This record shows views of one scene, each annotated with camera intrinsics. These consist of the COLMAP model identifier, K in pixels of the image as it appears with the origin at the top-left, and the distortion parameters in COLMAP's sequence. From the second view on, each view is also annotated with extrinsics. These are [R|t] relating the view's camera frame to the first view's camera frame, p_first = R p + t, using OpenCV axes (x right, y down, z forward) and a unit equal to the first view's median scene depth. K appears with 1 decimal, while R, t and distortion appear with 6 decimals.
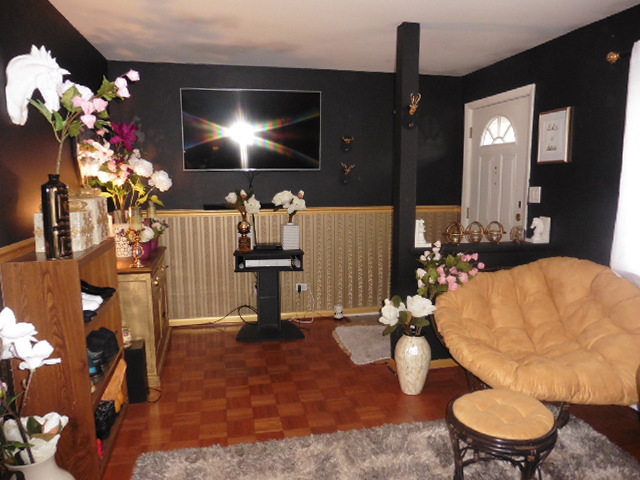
lens RADIAL K [[464.9, 0, 319.5], [0, 464.9, 239.5], [0, 0, 1]] dist [-0.011721, -0.005299]
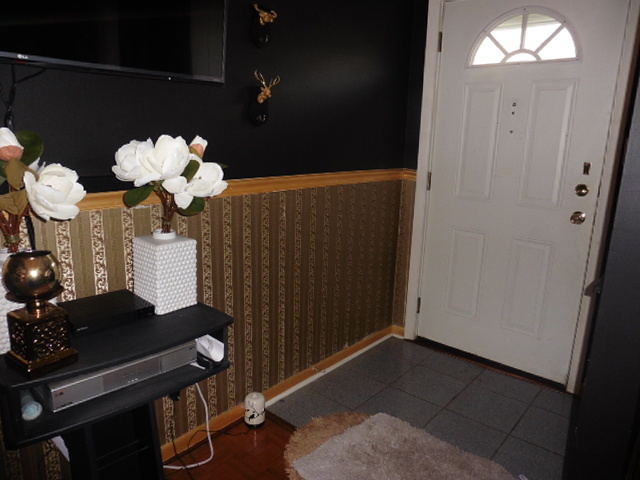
lens RADIAL K [[464.9, 0, 321.6], [0, 464.9, 239.0], [0, 0, 1]] dist [-0.011721, -0.005299]
pose [[0.803589, -0.106786, 0.585527, -0.177536], [0.052102, 0.992618, 0.109524, -0.064451], [-0.592900, -0.057505, 0.803220, 0.681788]]
